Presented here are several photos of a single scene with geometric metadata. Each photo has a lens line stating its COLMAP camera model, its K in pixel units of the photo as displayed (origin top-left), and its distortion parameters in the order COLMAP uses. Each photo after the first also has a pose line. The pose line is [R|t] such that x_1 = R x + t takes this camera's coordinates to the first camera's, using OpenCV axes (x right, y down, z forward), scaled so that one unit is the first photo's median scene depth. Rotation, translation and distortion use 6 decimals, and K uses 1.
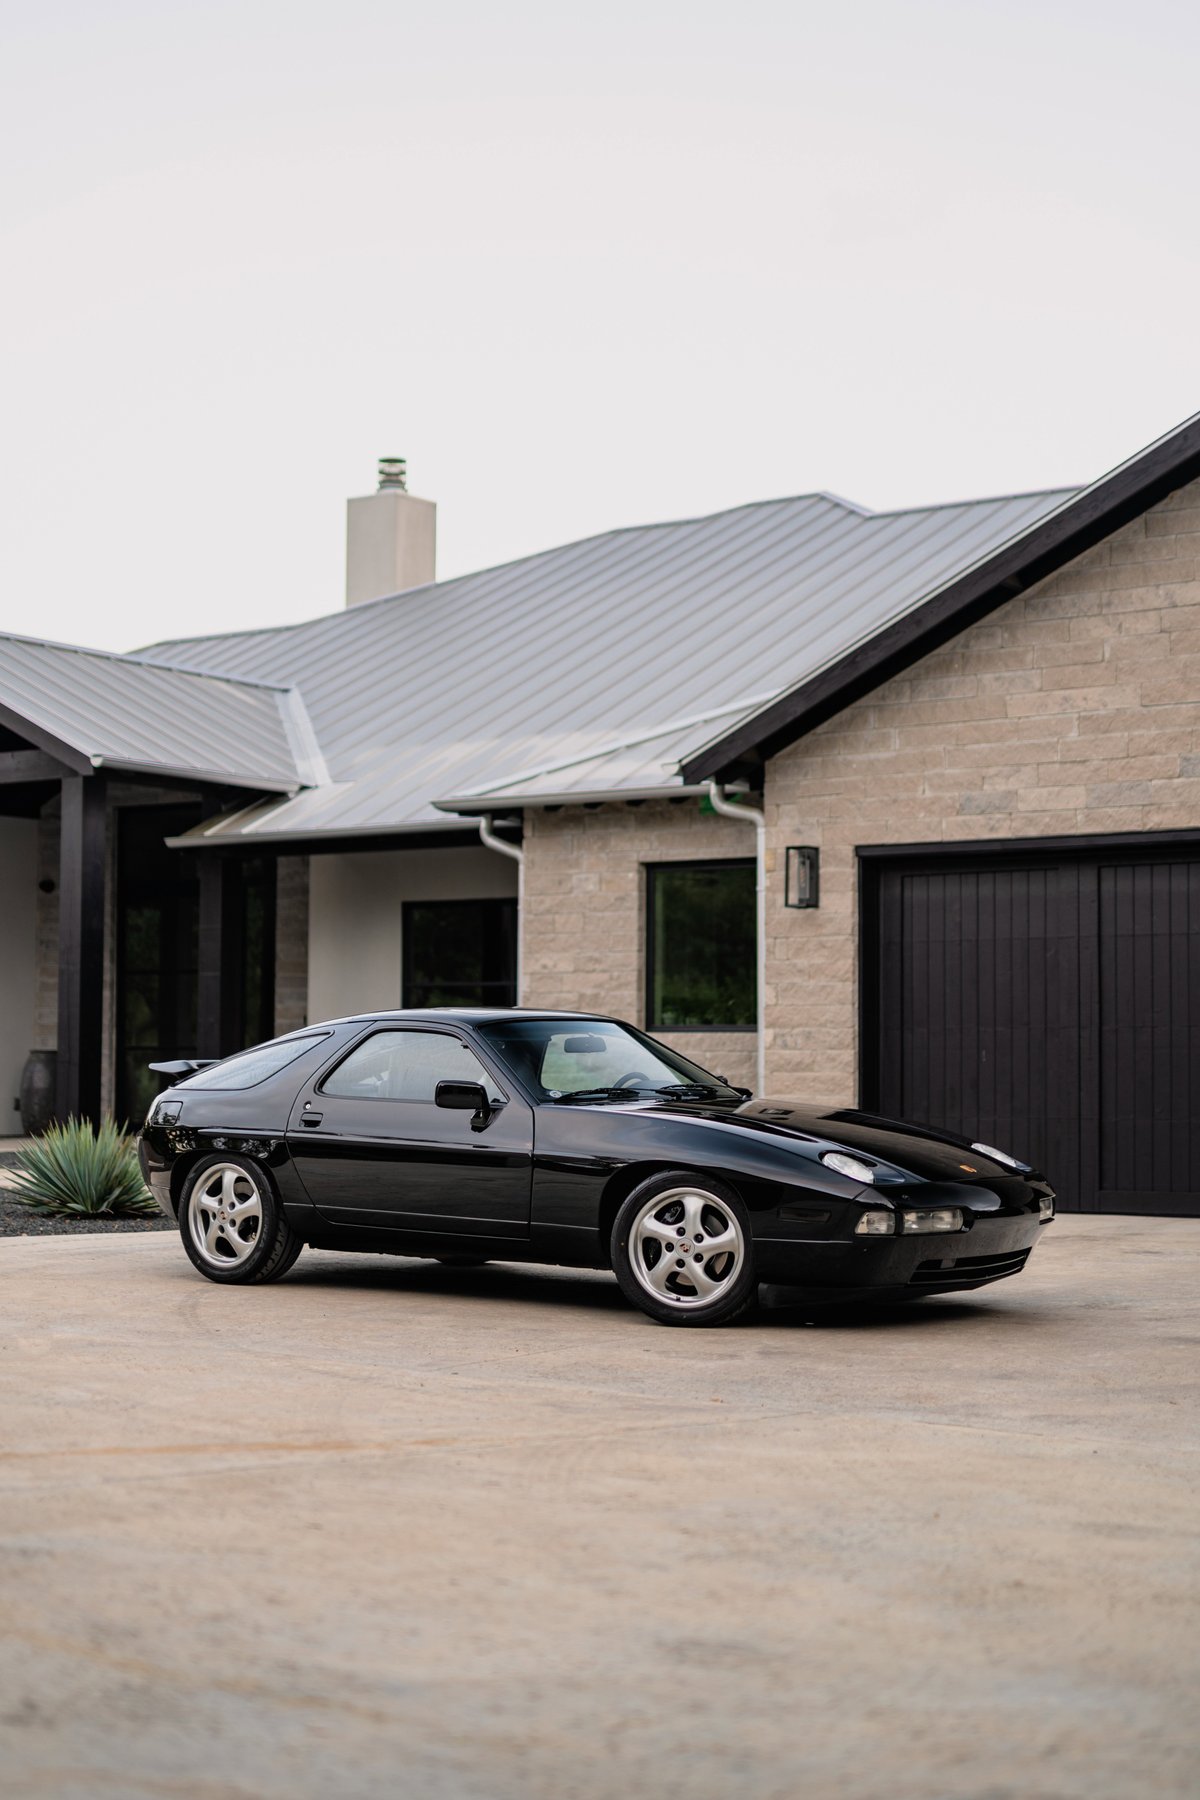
lens RADIAL K [[2573.0, 0, 616.7], [0, 2573.0, 973.8], [0, 0, 1]] dist [0.048710, 0.000000]
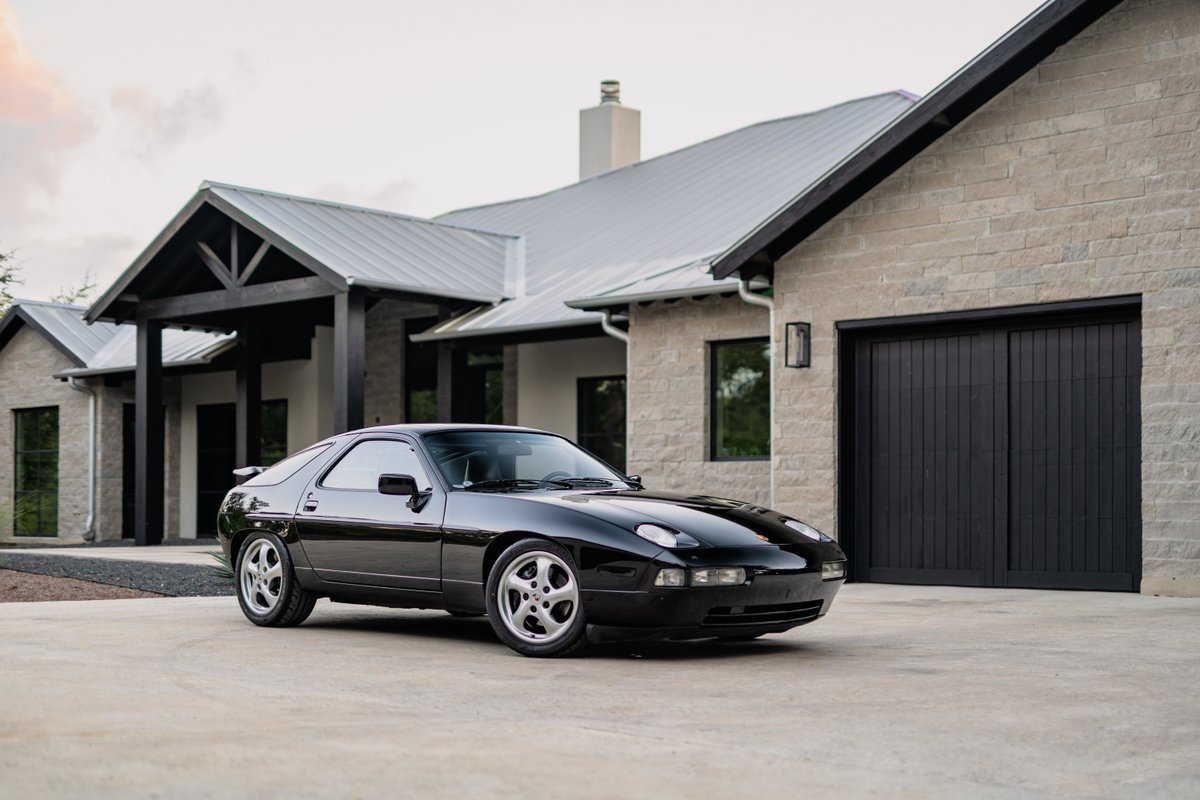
lens RADIAL K [[1715.4, 0, 595.2], [0, 1715.4, 478.3], [0, 0, 1]] dist [0.048710, 0.000000]
pose [[0.990784, -0.004808, -0.135366, 0.091681], [0.007524, 0.999780, 0.019558, 0.015498], [0.135242, -0.020396, 0.990603, 0.075520]]
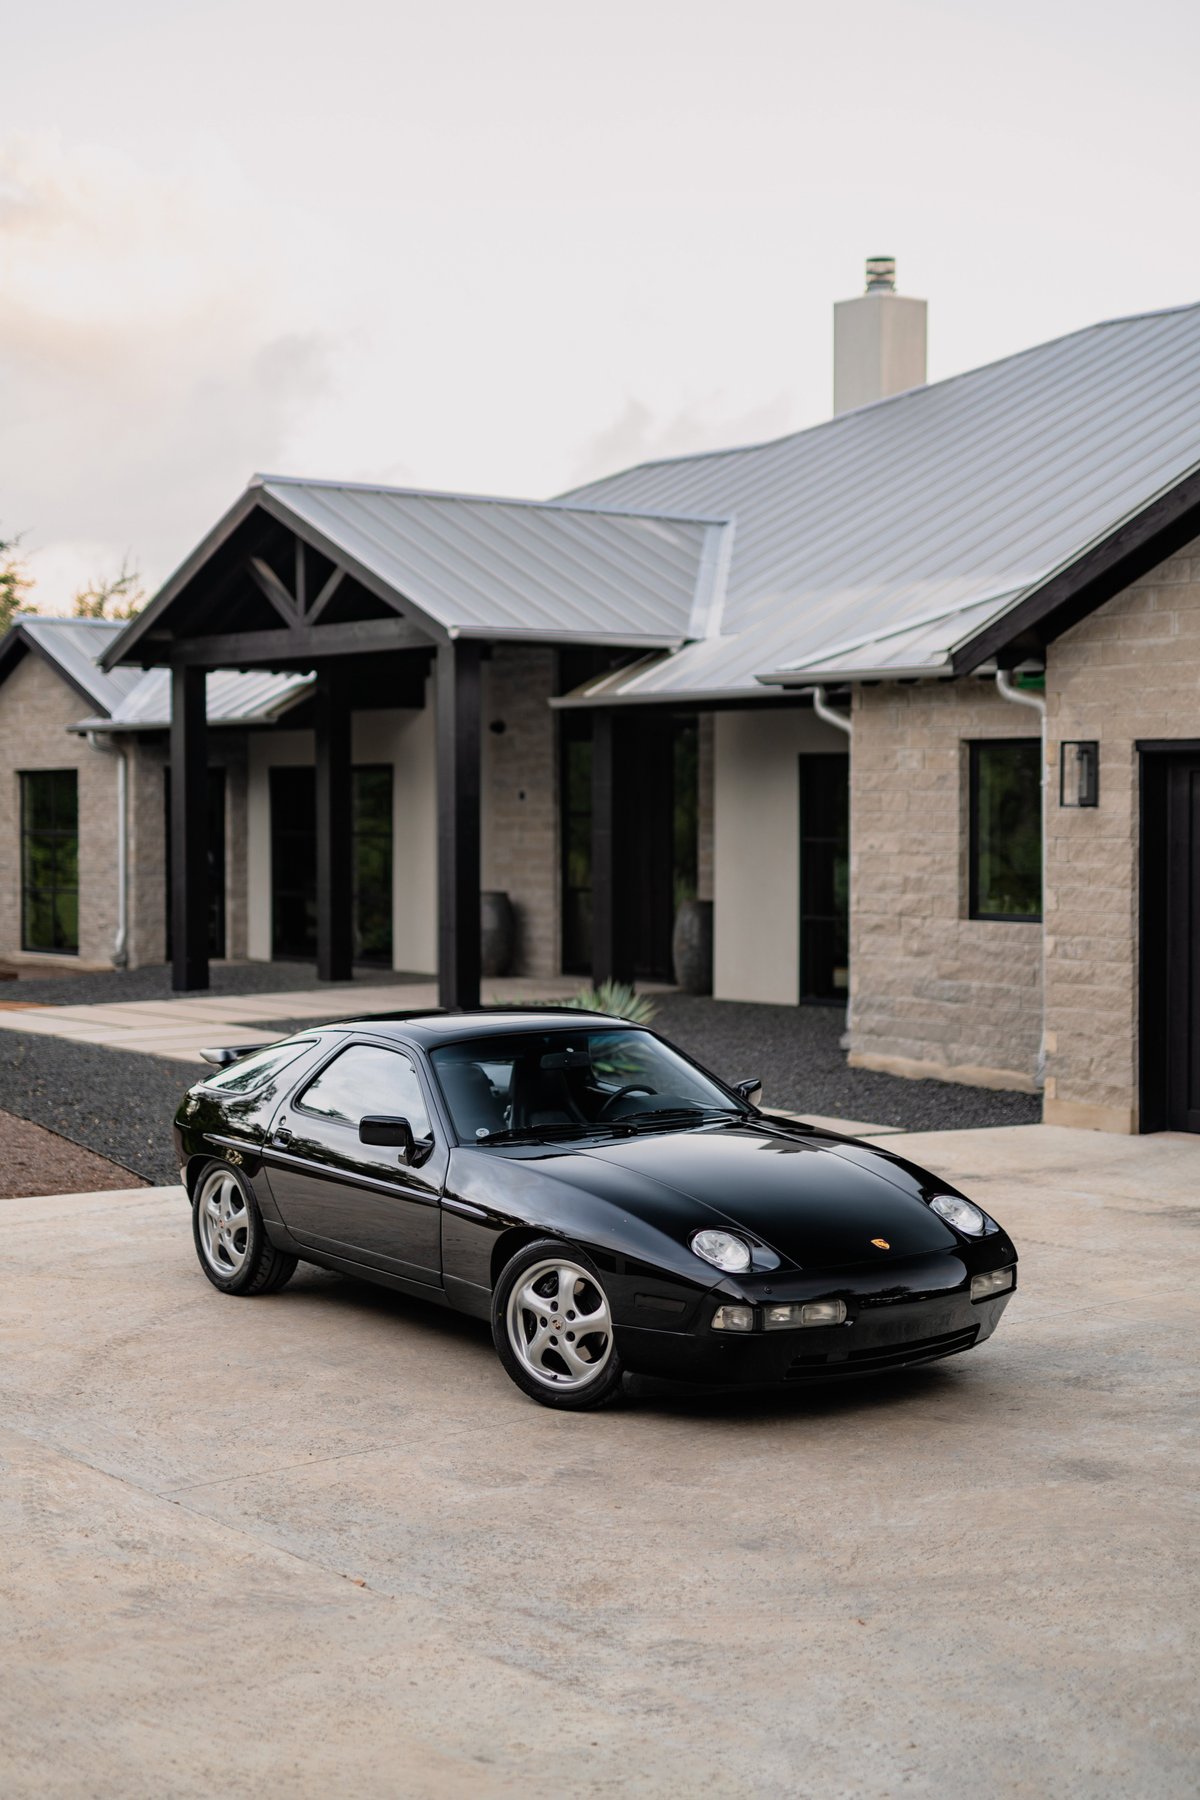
lens RADIAL K [[2573.0, 0, 549.4], [0, 2573.0, 900.2], [0, 0, 1]] dist [0.048710, 0.000000]
pose [[0.962362, -0.001219, -0.271767, 0.144837], [0.018298, 0.998012, 0.060317, -0.053260], [0.271153, -0.063019, 0.960471, 0.063816]]
